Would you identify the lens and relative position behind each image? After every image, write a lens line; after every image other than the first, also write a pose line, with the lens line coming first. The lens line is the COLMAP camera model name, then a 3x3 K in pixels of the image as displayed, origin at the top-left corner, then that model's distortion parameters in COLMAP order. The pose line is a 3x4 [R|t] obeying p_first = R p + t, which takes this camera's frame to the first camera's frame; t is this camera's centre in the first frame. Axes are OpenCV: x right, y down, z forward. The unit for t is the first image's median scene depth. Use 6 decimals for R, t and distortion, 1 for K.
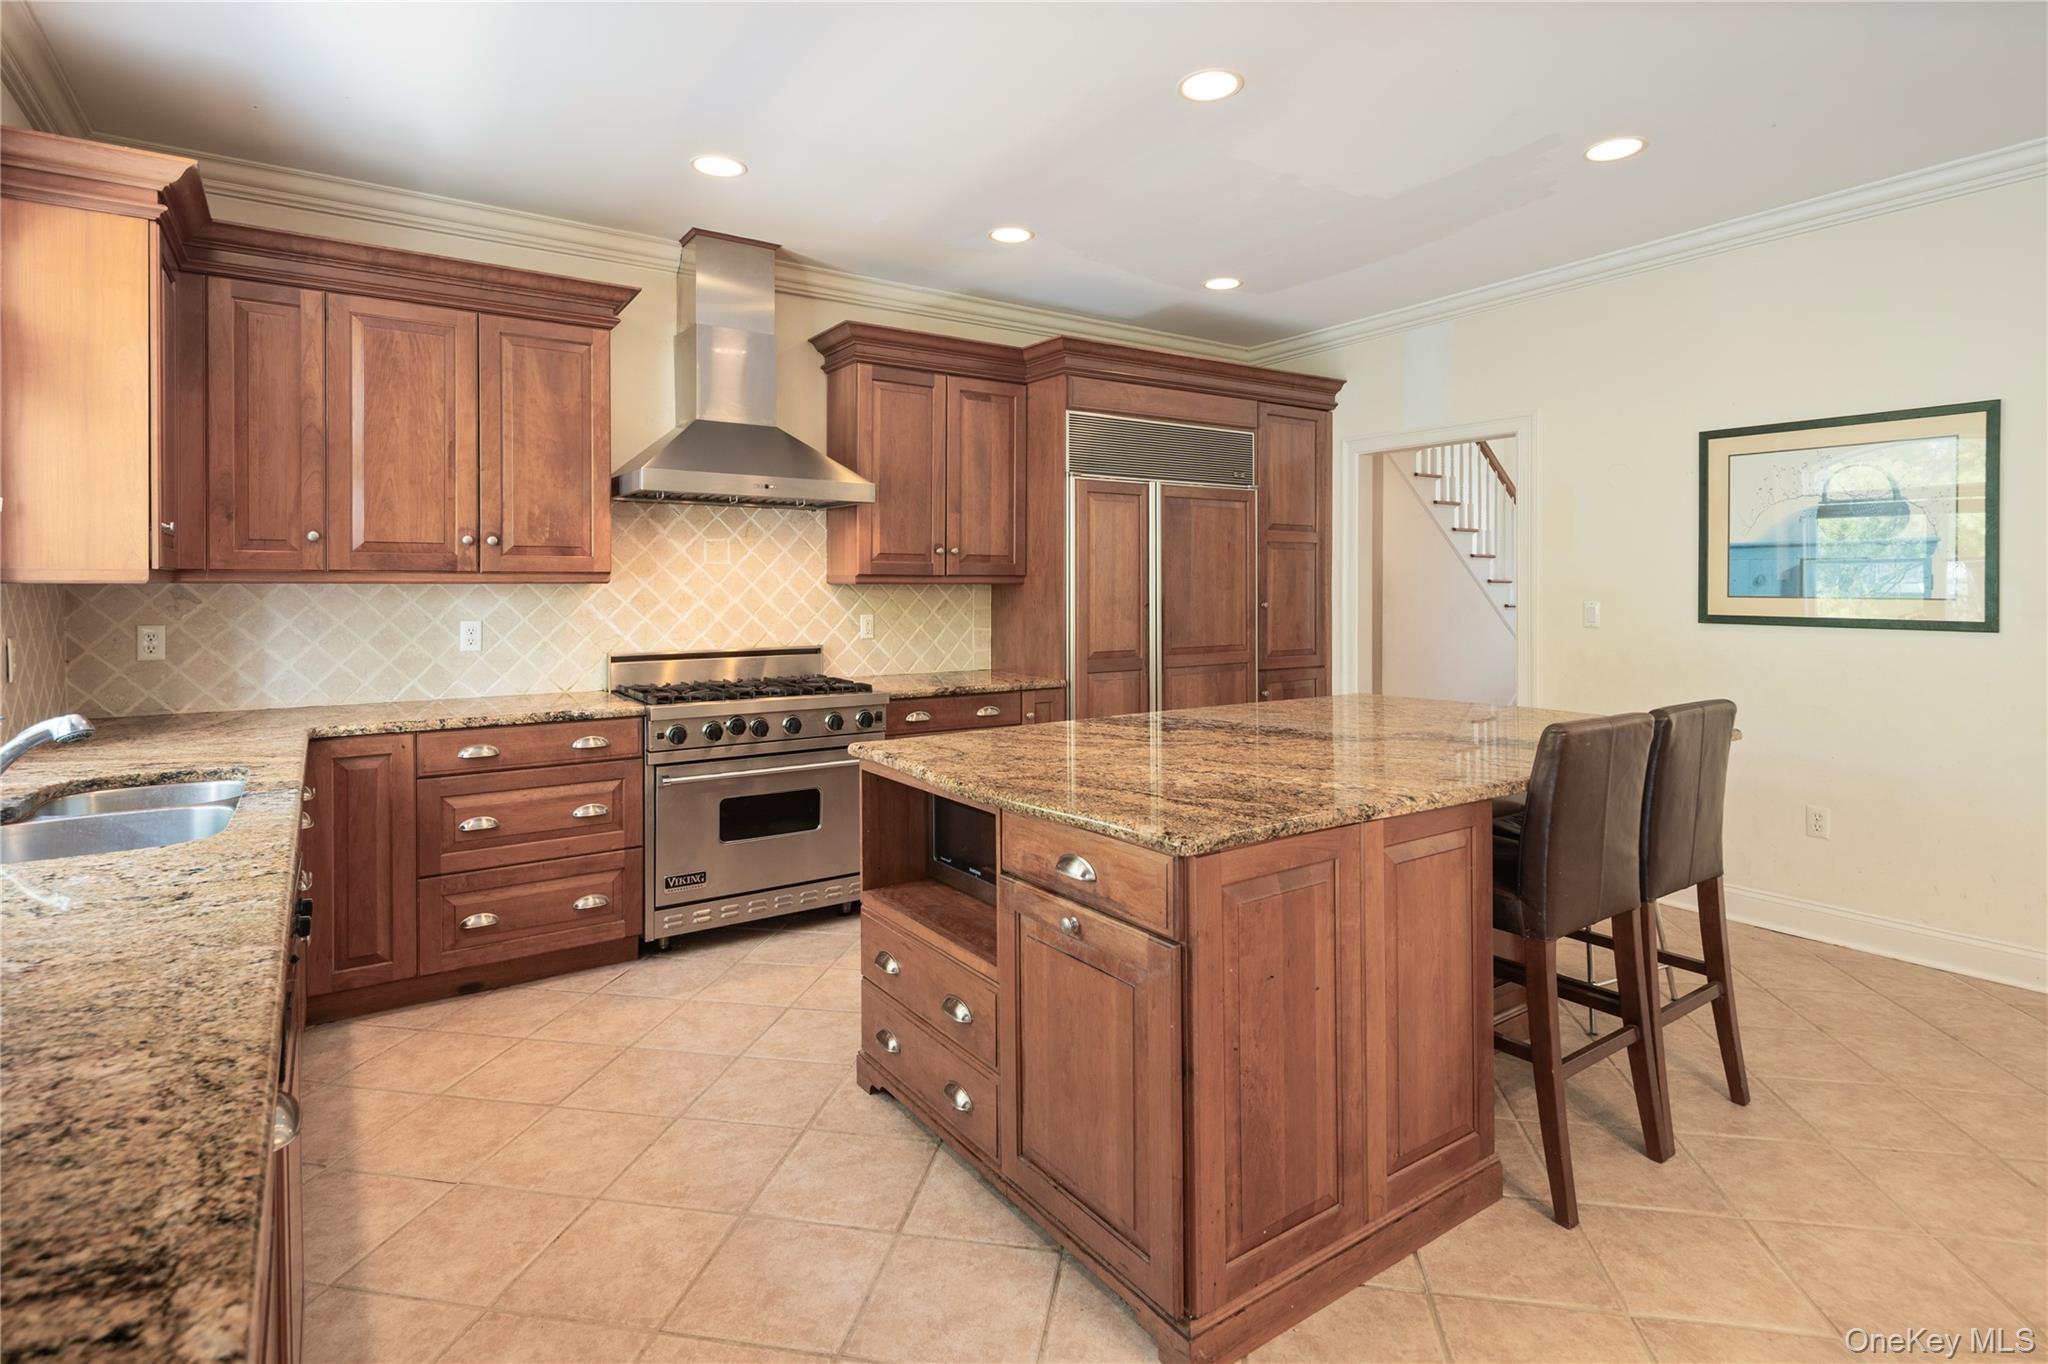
lens RADIAL K [[1025.4, 0, 1019.5], [0, 1025.4, 586.8], [0, 0, 1]] dist [0.002219, -0.000161]
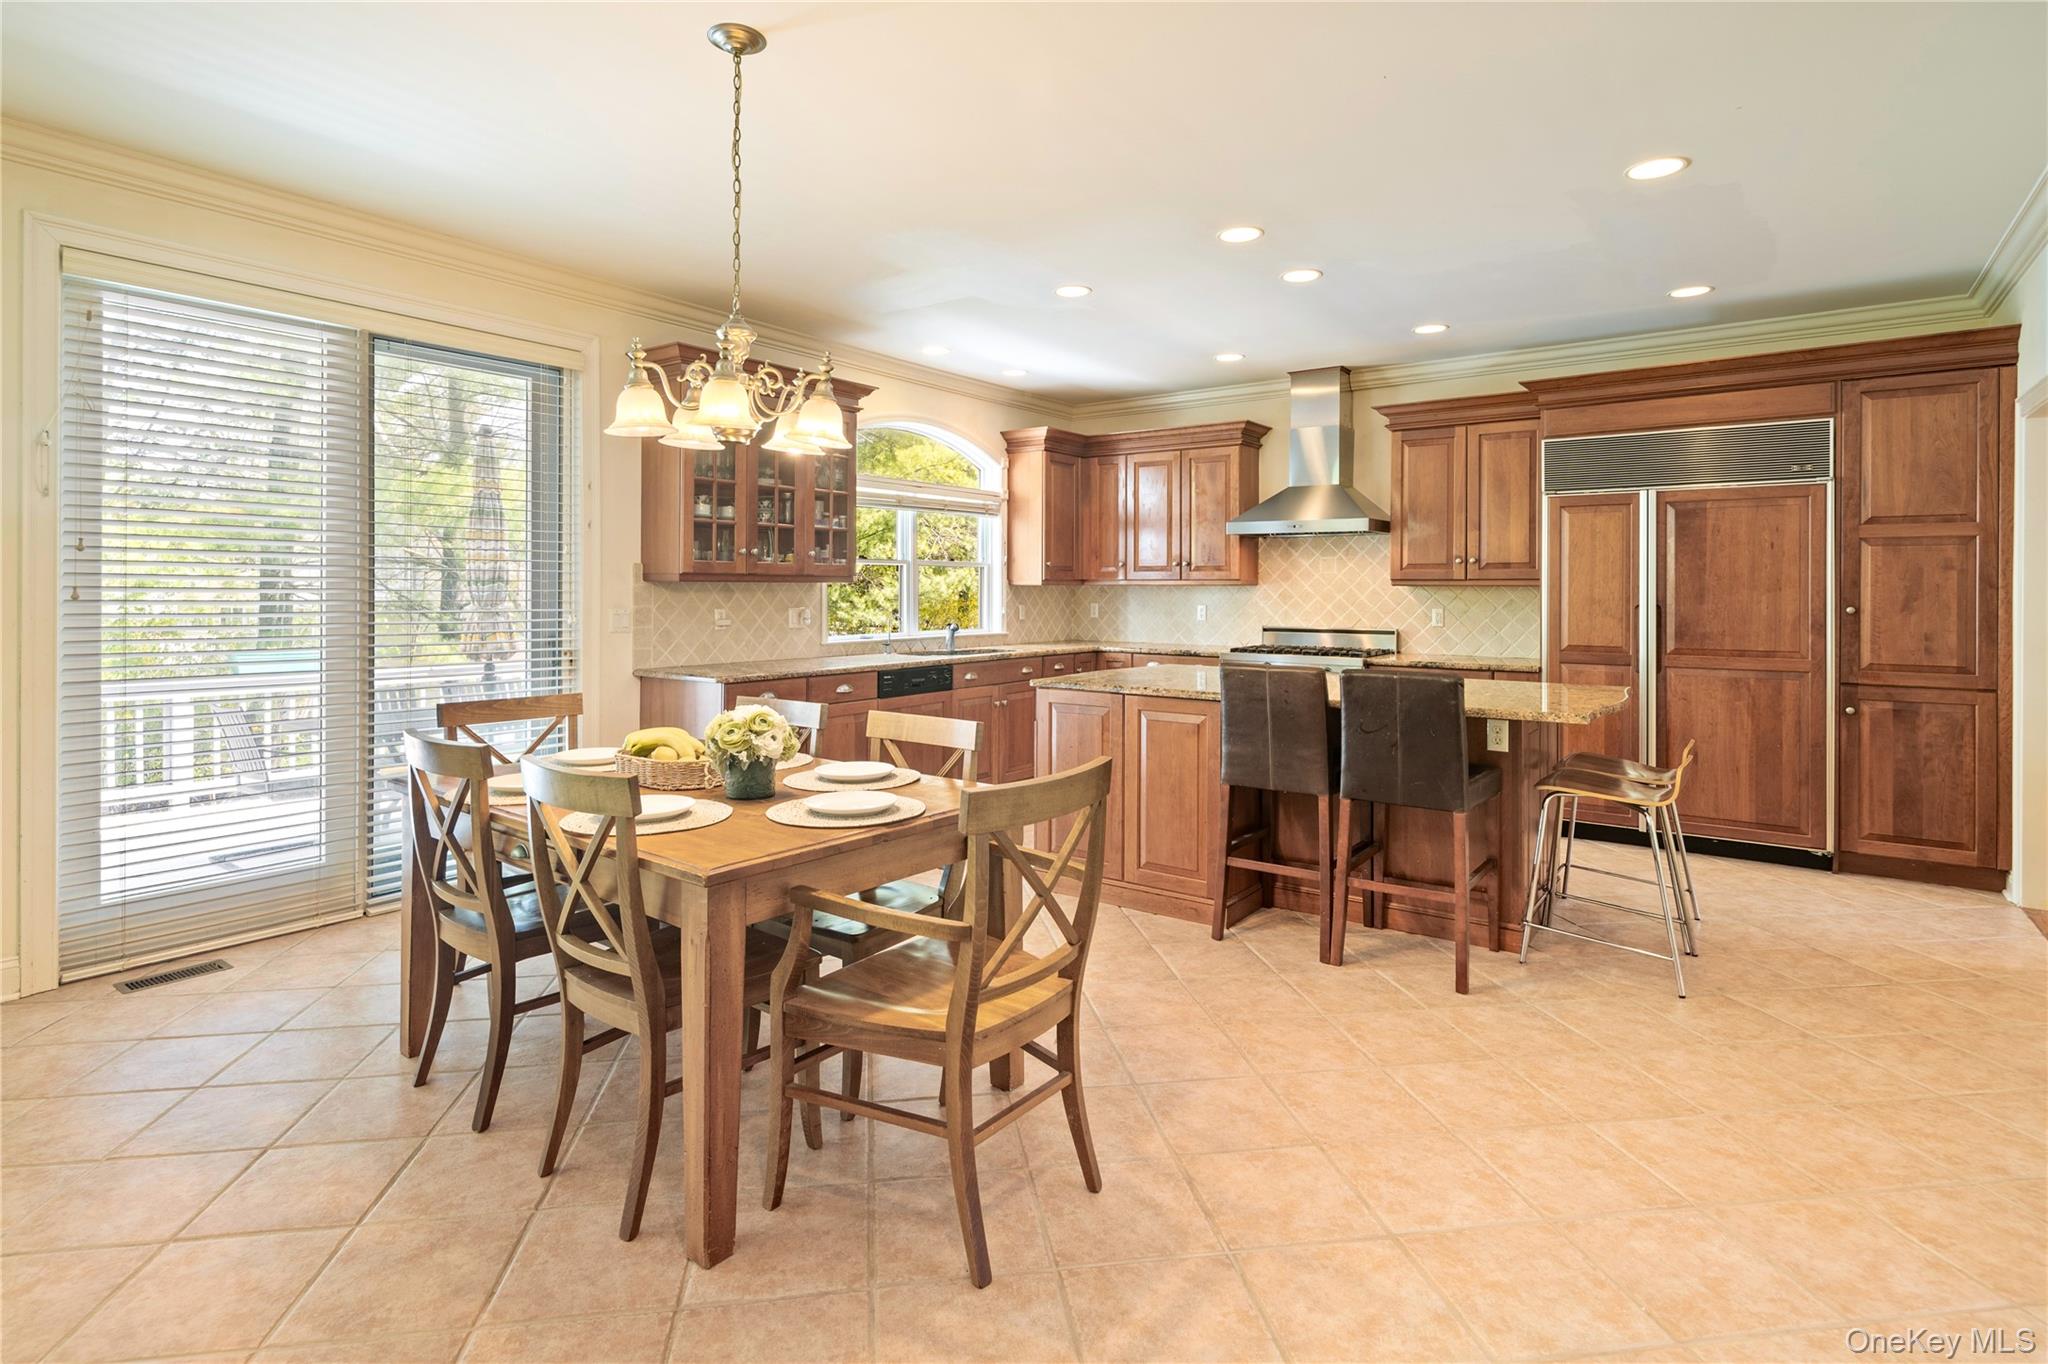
lens RADIAL K [[1025.4, 0, 1019.5], [0, 1025.4, 586.8], [0, 0, 1]] dist [0.002219, -0.000161]
pose [[0.328153, -0.000168, -0.944625, 0.988999], [-0.004789, 0.999987, -0.001842, 0.003442], [0.944612, 0.005128, 0.328148, 0.037626]]
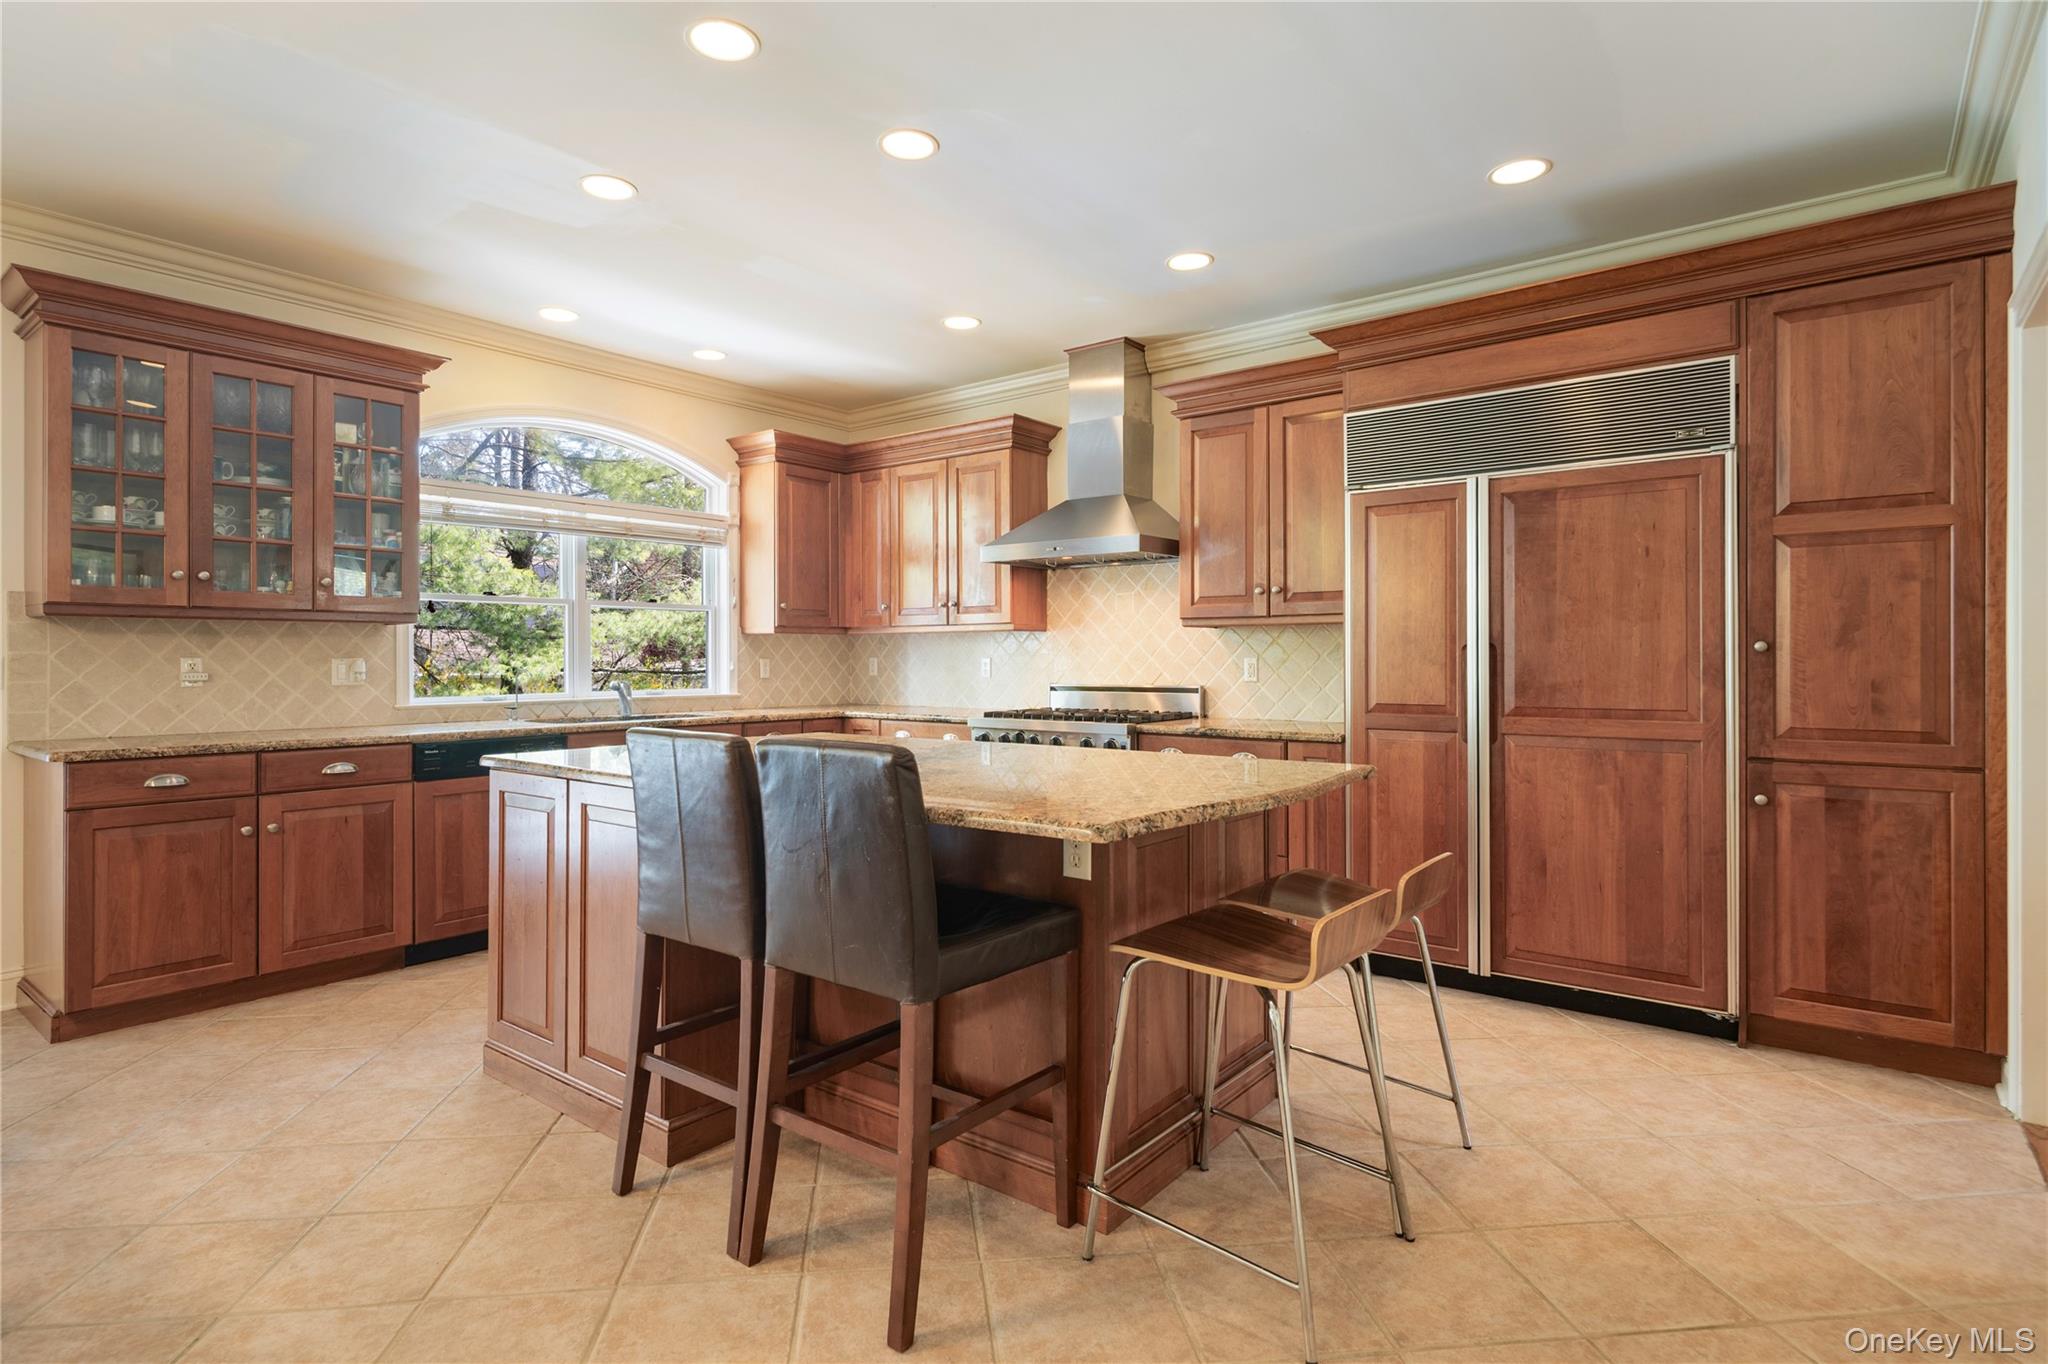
lens RADIAL K [[1035.5, 0, 1024.7], [0, 1035.5, 656.2], [0, 0, 1]] dist [0.003325, -0.000265]
pose [[0.301749, -0.002767, -0.953383, 0.791214], [0.000137, 0.999996, -0.002859, 0.029629], [0.953387, 0.000732, 0.301749, 0.501254]]
